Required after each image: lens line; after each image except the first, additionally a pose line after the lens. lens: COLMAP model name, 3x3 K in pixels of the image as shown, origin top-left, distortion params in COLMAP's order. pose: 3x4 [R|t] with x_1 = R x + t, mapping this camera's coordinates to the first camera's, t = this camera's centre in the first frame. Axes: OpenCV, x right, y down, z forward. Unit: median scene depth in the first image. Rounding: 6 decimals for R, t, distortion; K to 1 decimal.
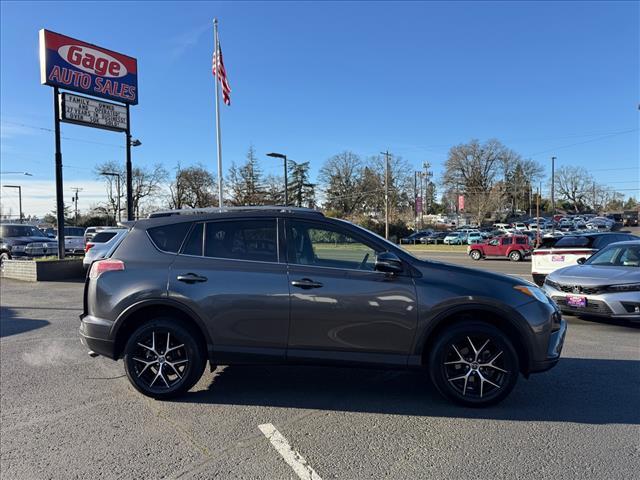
lens RADIAL K [[461.1, 0, 332.4], [0, 461.1, 242.1], [0, 0, 1]] dist [0.082158, -0.094567]
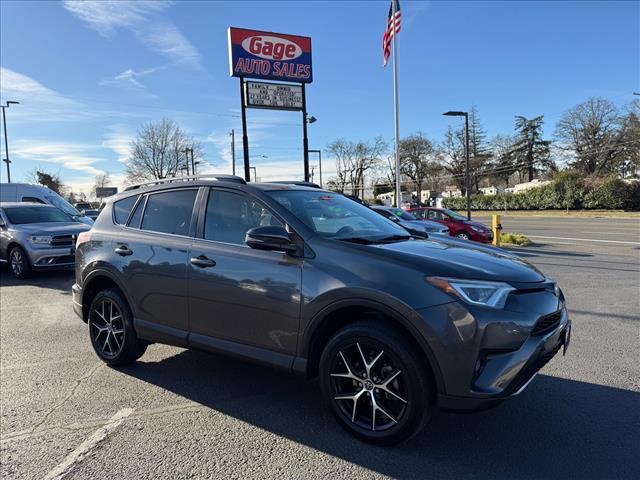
lens RADIAL K [[461.1, 0, 332.4], [0, 461.1, 242.1], [0, 0, 1]] dist [0.082158, -0.094567]
pose [[0.861684, 0.018314, -0.507114, 0.170785], [0.016013, 0.997869, 0.063246, 0.000811], [0.507192, -0.062619, 0.859555, 0.105344]]
